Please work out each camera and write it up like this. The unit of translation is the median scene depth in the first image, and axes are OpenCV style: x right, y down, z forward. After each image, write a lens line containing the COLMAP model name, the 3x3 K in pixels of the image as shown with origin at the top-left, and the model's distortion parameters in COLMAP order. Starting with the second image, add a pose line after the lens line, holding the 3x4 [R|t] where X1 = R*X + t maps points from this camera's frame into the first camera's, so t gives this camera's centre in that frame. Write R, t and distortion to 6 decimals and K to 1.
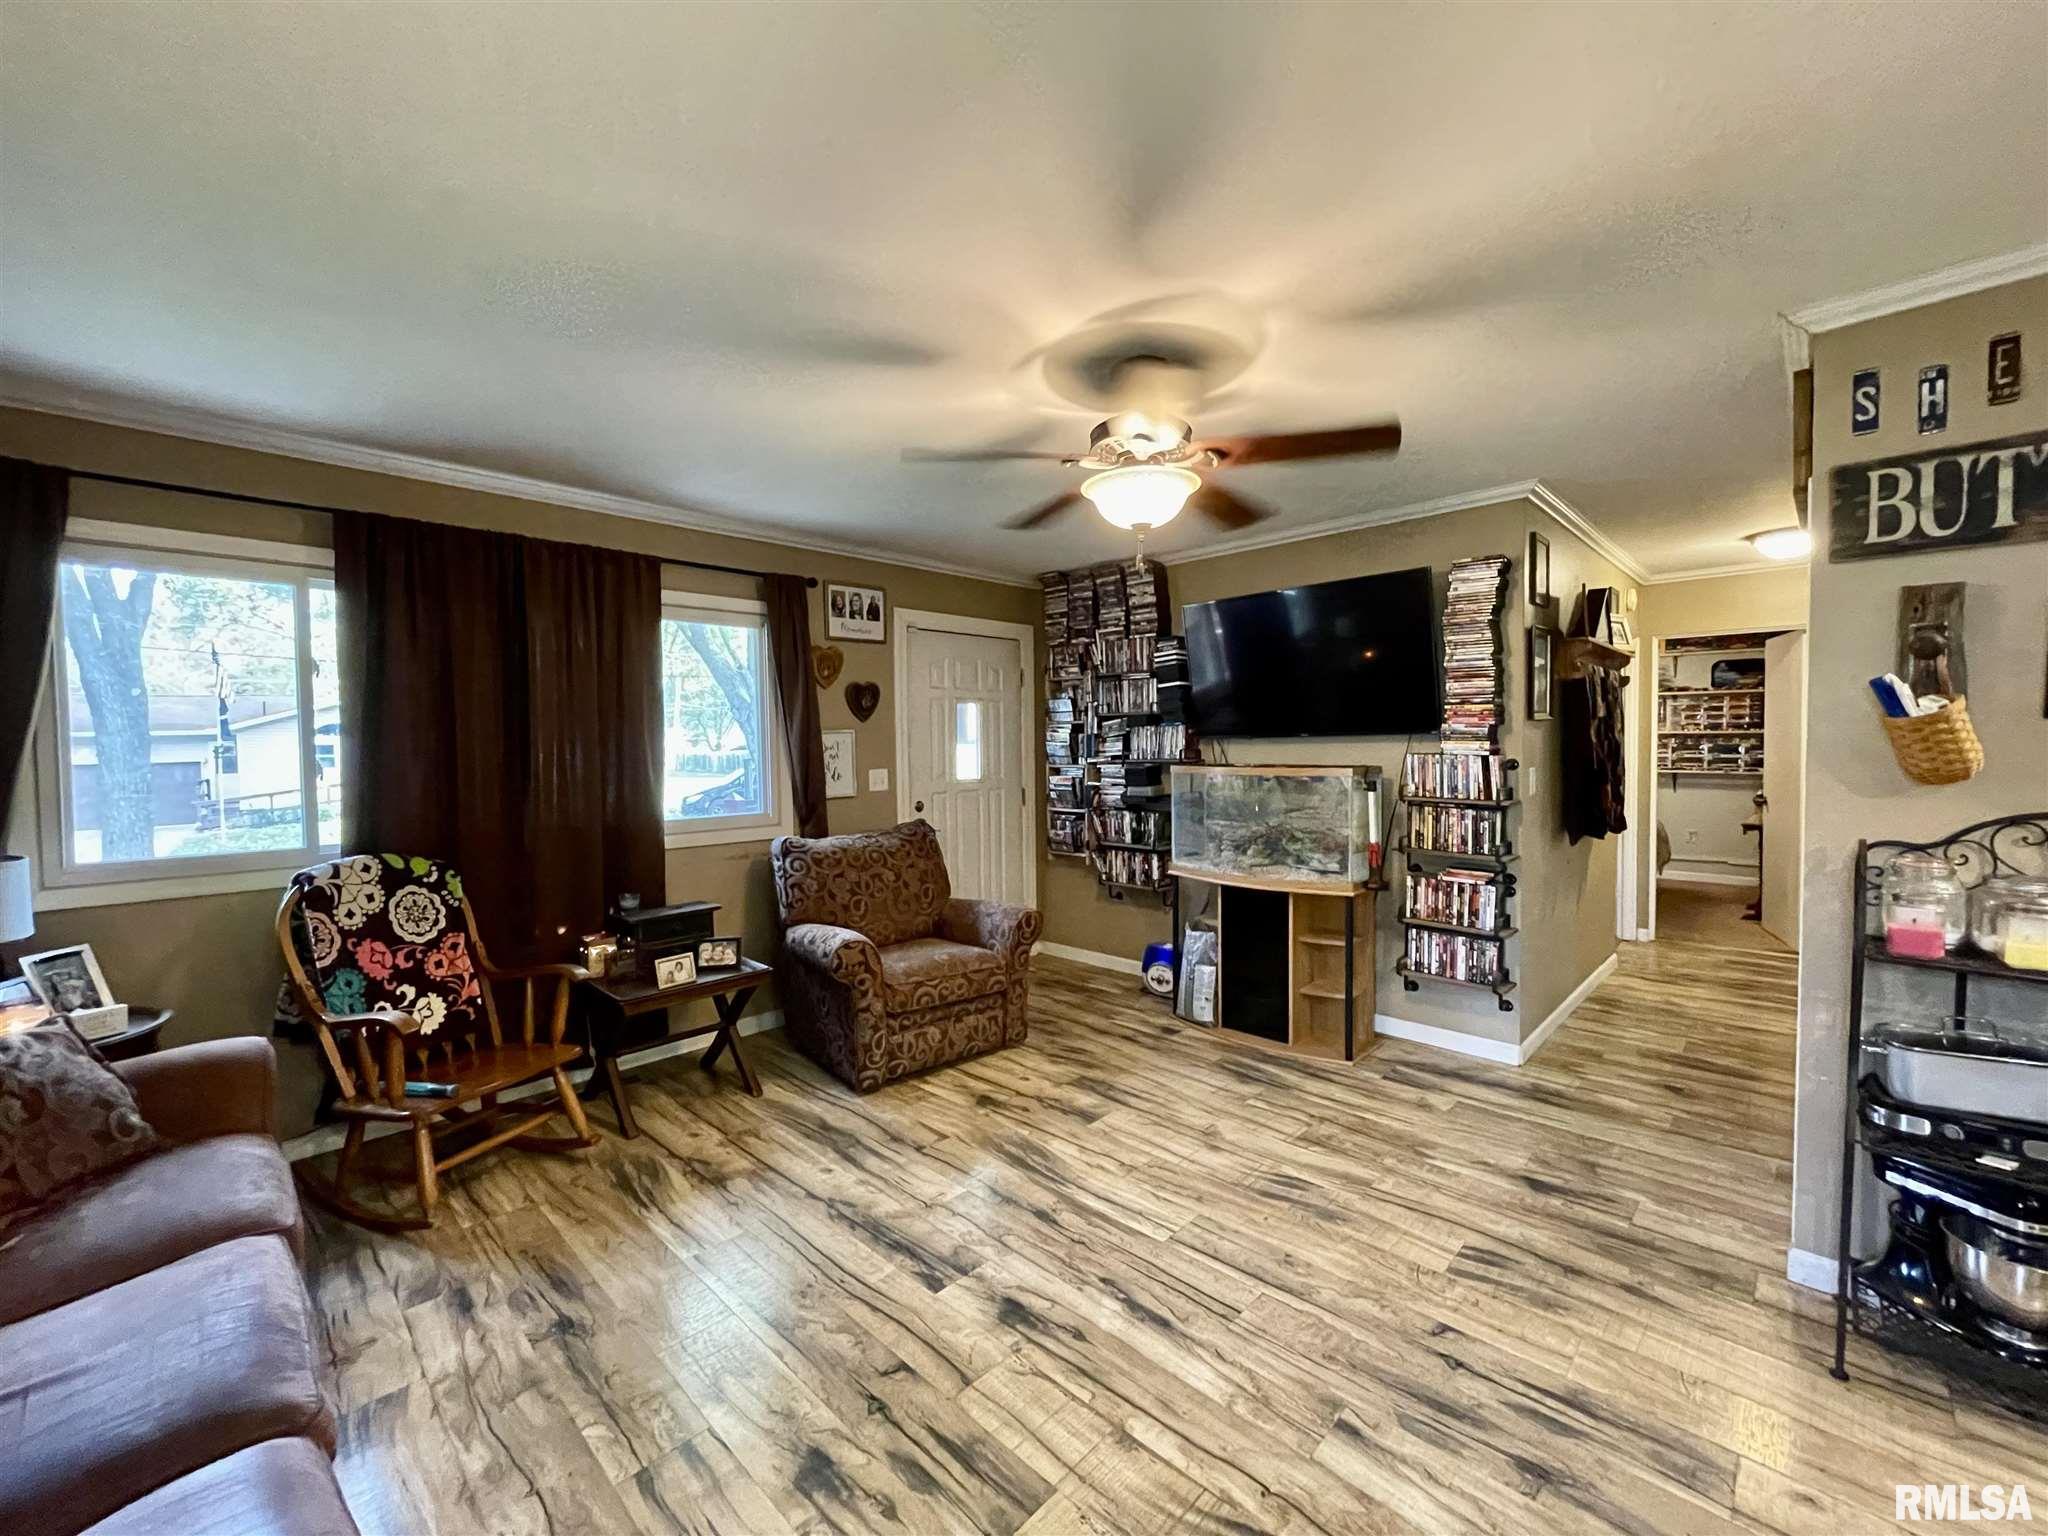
lens RADIAL K [[866.0, 0, 1014.2], [0, 866.0, 760.6], [0, 0, 1]] dist [-0.002191, -0.000615]
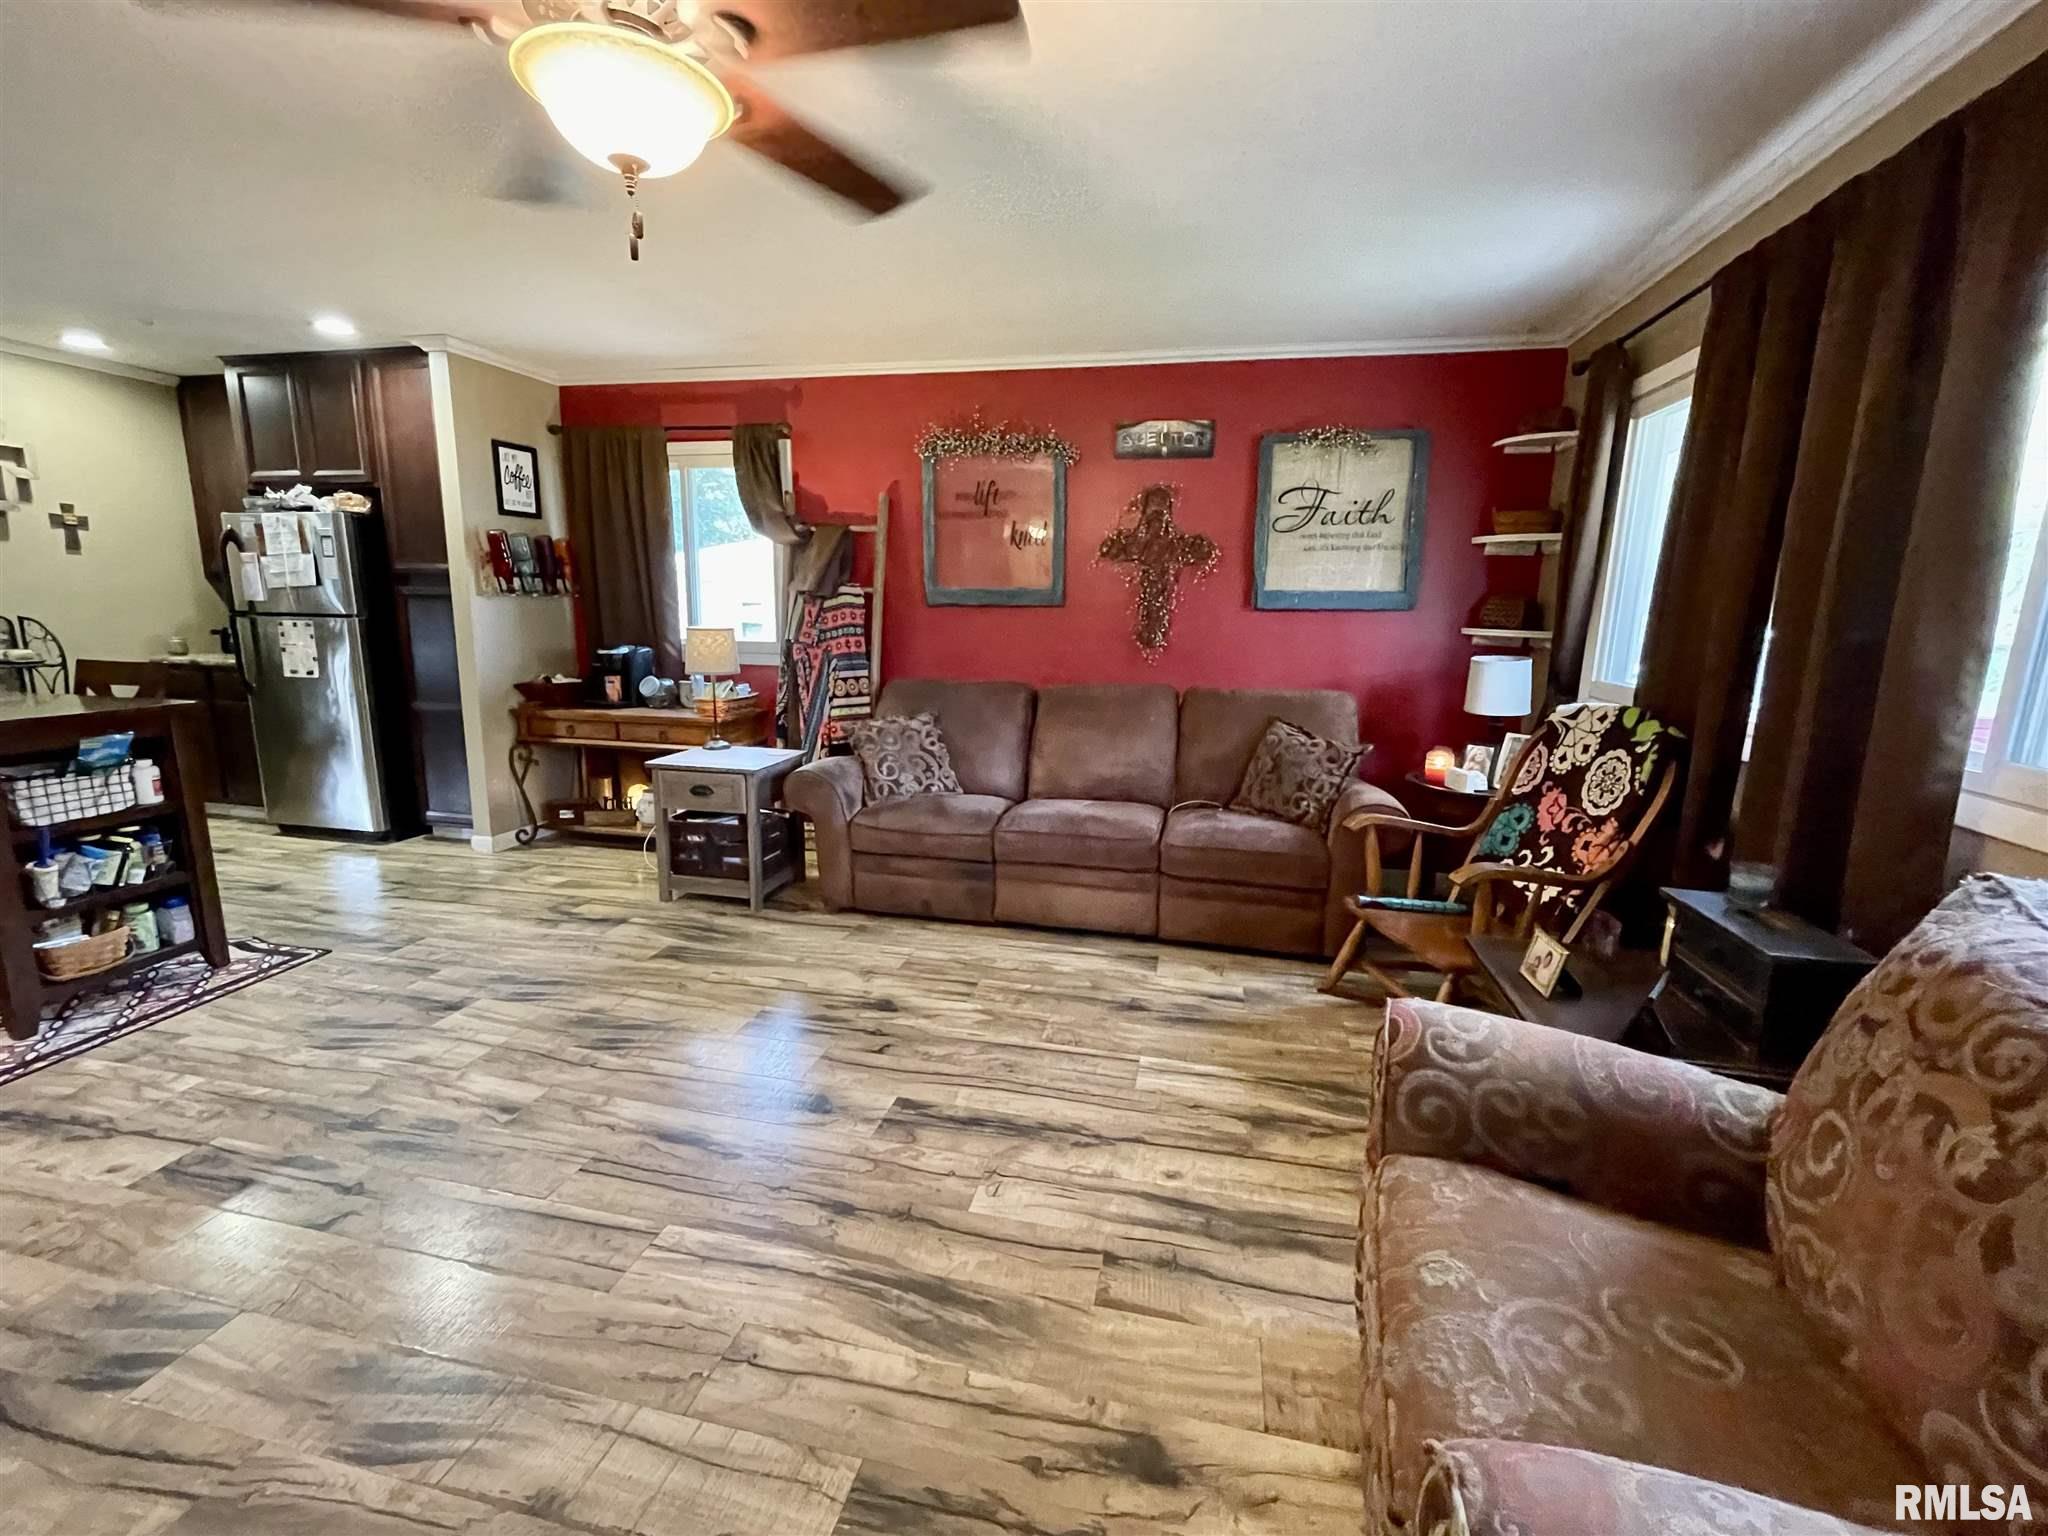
lens RADIAL K [[866.0, 0, 1025.4], [0, 866.0, 766.2], [0, 0, 1]] dist [-0.002191, -0.000615]
pose [[-0.842015, 0.096710, -0.530714, 0.249411], [-0.023368, 0.976337, 0.214990, -0.004303], [0.538947, 0.193427, -0.819830, 1.567798]]
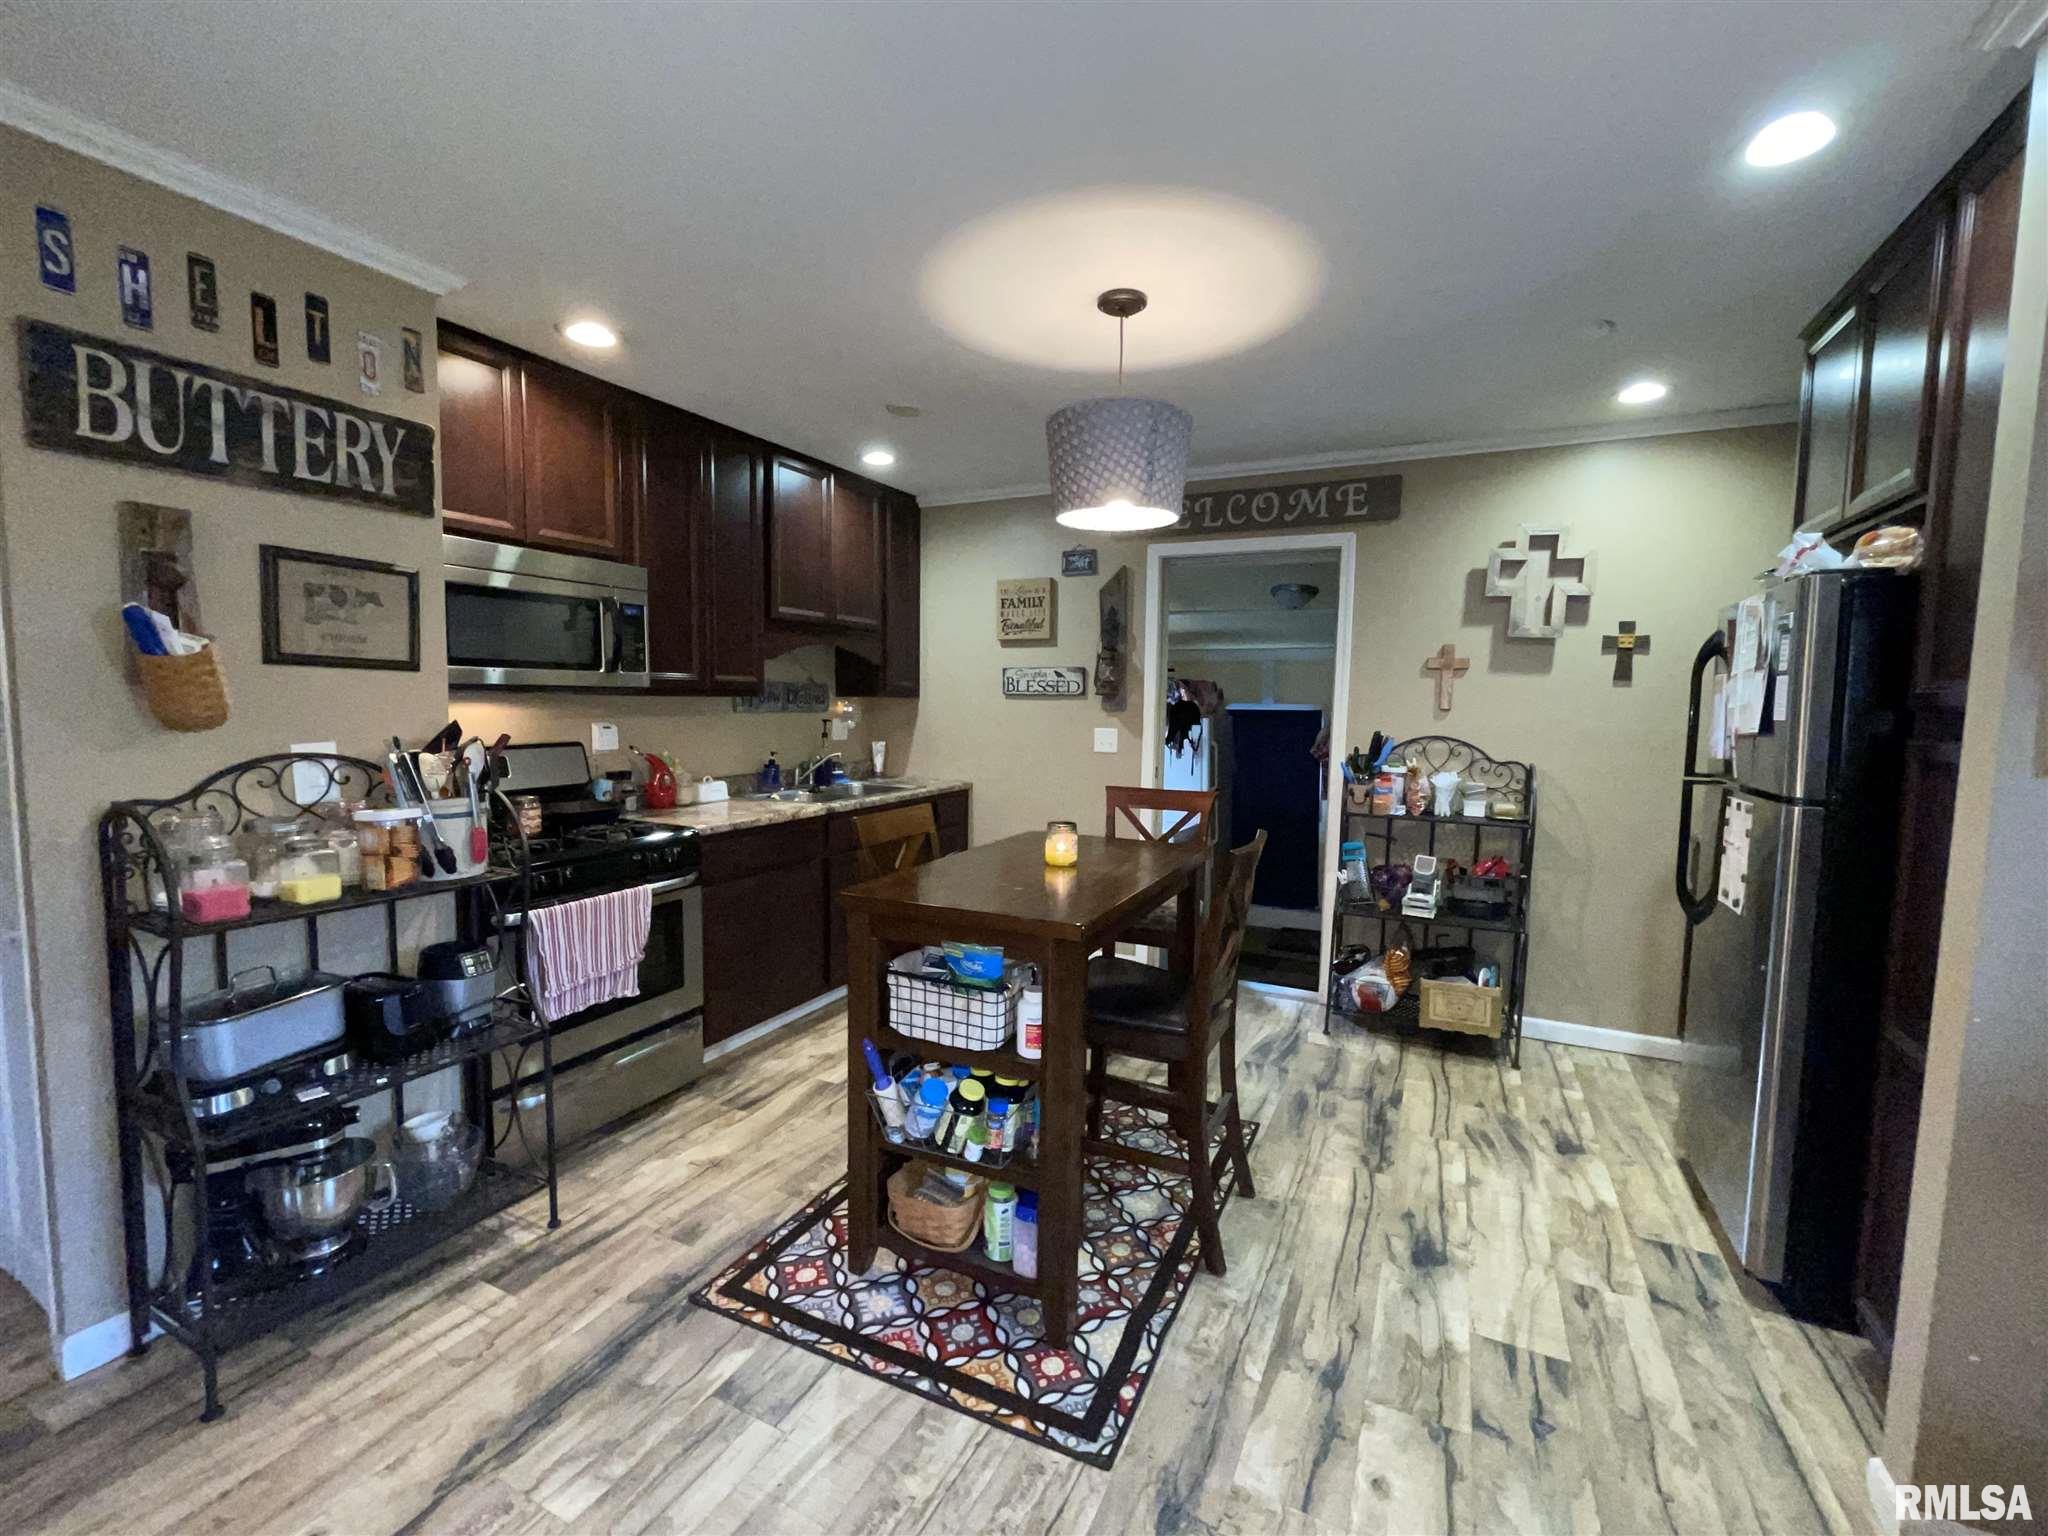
lens RADIAL K [[866.0, 0, 1025.2], [0, 866.0, 768.4], [0, 0, 1]] dist [-0.002191, -0.000615]
pose [[-0.318299, -0.069880, 0.945411, -0.055388], [0.013955, 0.996826, 0.078378, 0.005152], [-0.947888, 0.038141, -0.316313, 0.337305]]
